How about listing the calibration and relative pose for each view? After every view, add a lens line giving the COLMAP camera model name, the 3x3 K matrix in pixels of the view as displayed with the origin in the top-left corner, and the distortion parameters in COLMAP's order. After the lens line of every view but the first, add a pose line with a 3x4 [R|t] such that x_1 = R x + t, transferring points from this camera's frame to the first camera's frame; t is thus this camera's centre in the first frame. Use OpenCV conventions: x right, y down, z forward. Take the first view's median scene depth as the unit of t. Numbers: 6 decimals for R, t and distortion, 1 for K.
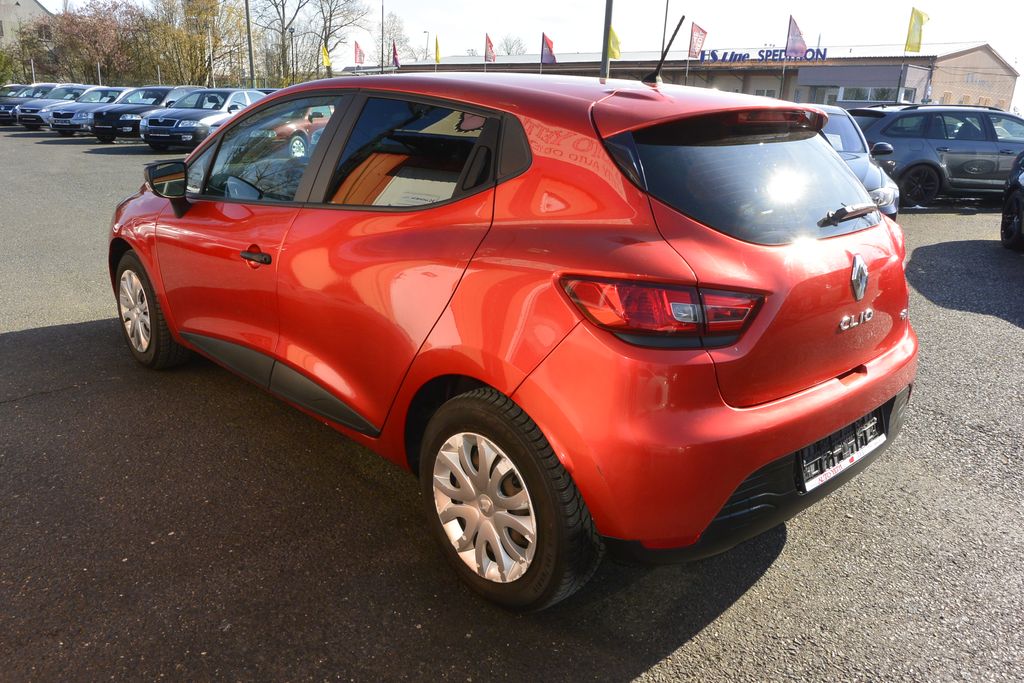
lens RADIAL K [[780.0, 0, 509.6], [0, 780.0, 344.7], [0, 0, 1]] dist [0.013770, -0.007252]
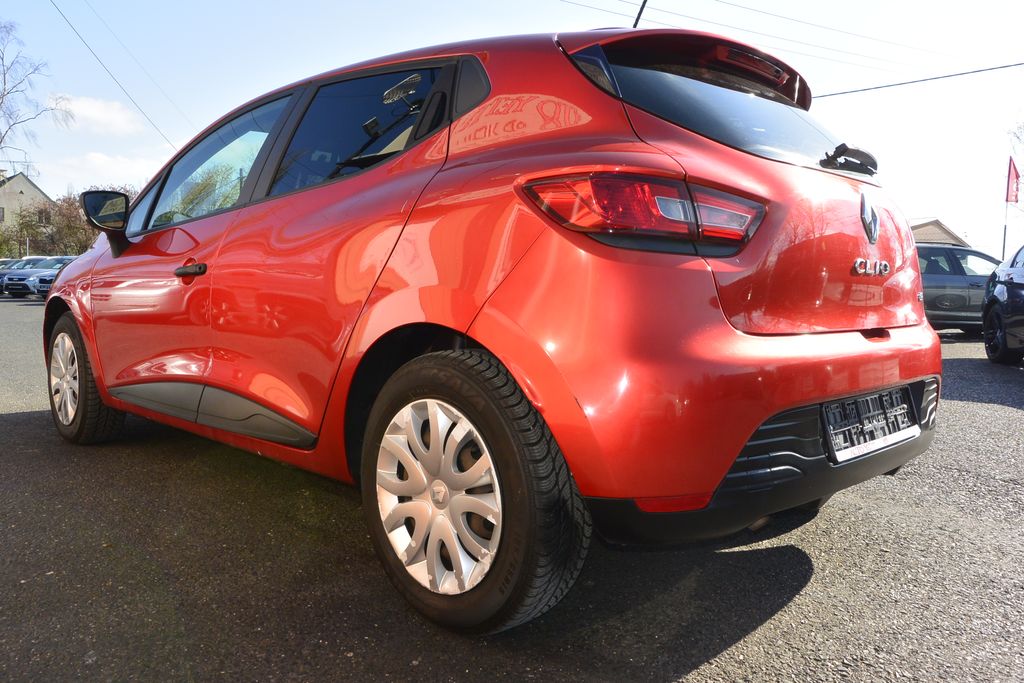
lens RADIAL K [[780.0, 0, 508.4], [0, 780.0, 346.4], [0, 0, 1]] dist [0.013770, -0.007252]
pose [[0.999684, -0.014132, 0.020786, 0.024852], [0.018345, 0.975547, -0.219023, 0.229857], [-0.017182, 0.219335, 0.975498, 0.186073]]
